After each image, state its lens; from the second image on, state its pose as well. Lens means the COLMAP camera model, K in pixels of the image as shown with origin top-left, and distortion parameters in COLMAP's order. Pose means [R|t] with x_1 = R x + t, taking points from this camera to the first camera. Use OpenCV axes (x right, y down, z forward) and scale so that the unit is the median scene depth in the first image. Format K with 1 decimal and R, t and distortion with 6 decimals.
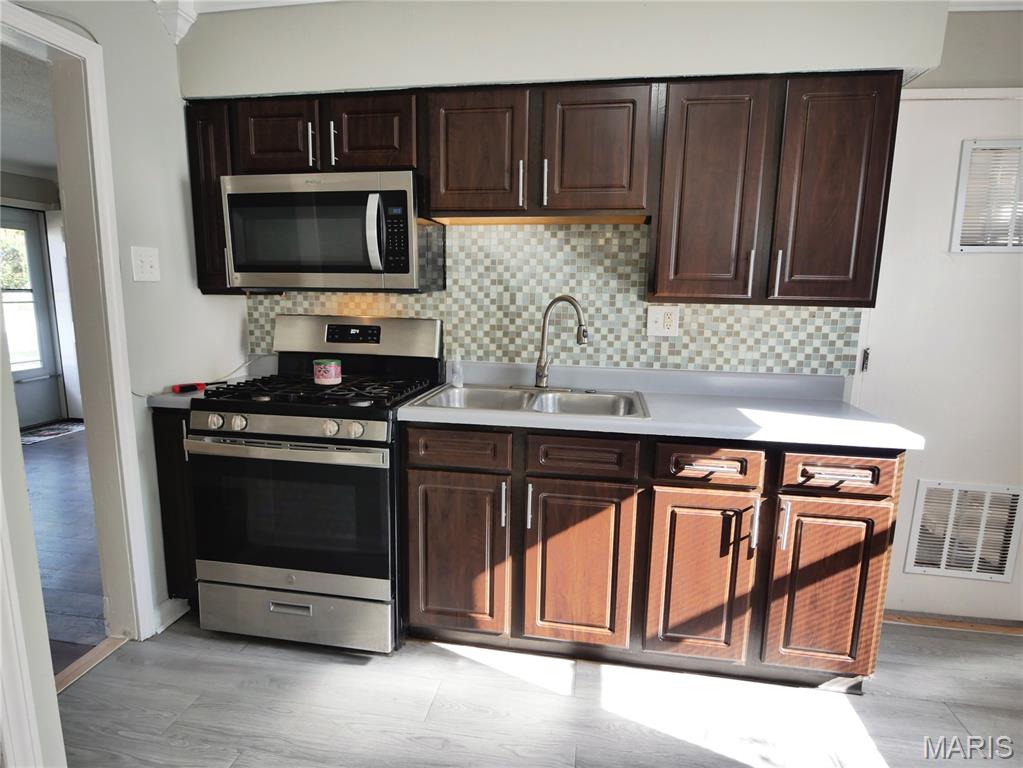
lens RADIAL K [[565.6, 0, 506.1], [0, 565.6, 387.1], [0, 0, 1]] dist [-0.013539, -0.001461]
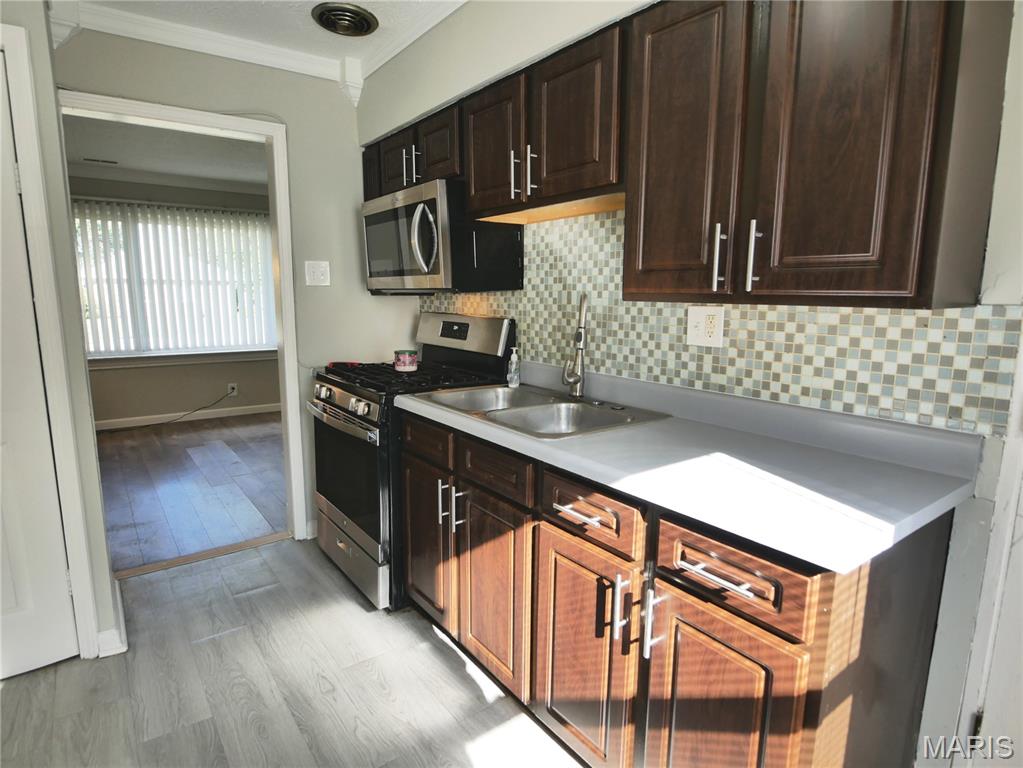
lens RADIAL K [[575.6, 0, 513.7], [0, 575.6, 386.7], [0, 0, 1]] dist [-0.010670, -0.001465]
pose [[0.720501, 0.101753, -0.685948, 0.642703], [-0.108692, 0.993521, 0.033211, -0.035920], [0.684882, 0.050629, 0.726893, 0.281777]]
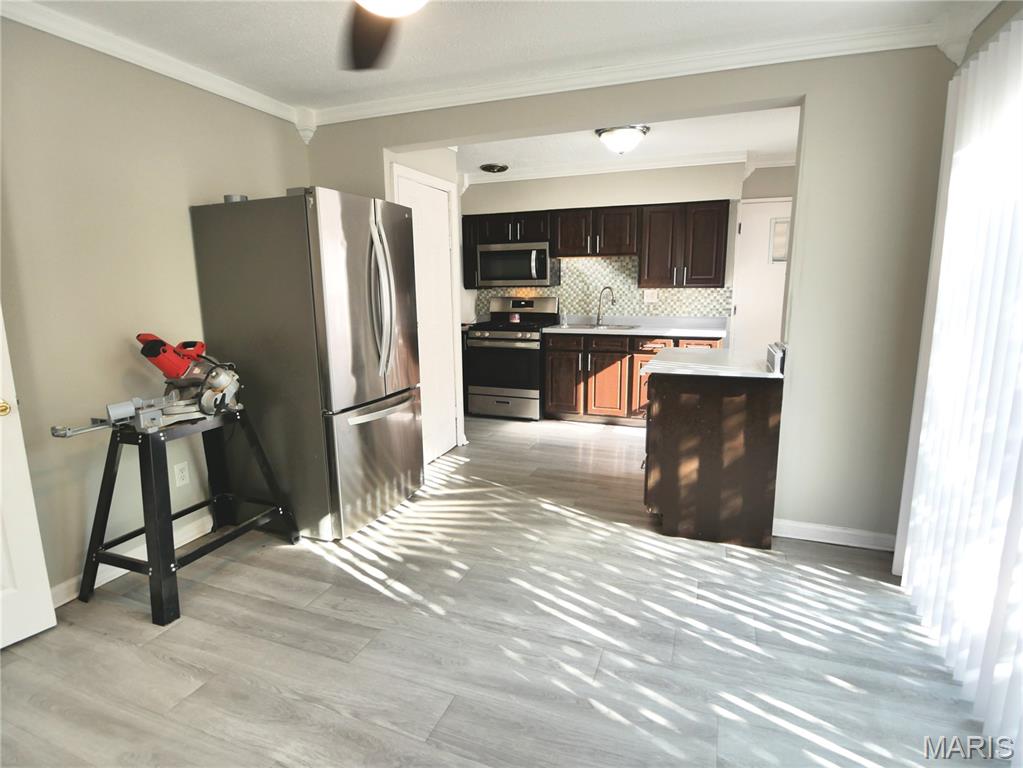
lens RADIAL K [[565.6, 0, 504.3], [0, 565.6, 388.6], [0, 0, 1]] dist [-0.013539, -0.001461]
pose [[0.978830, 0.011381, -0.204356, 0.169436], [-0.007602, 0.999785, 0.019269, 0.242376], [0.204531, -0.017308, 0.978707, -1.528661]]
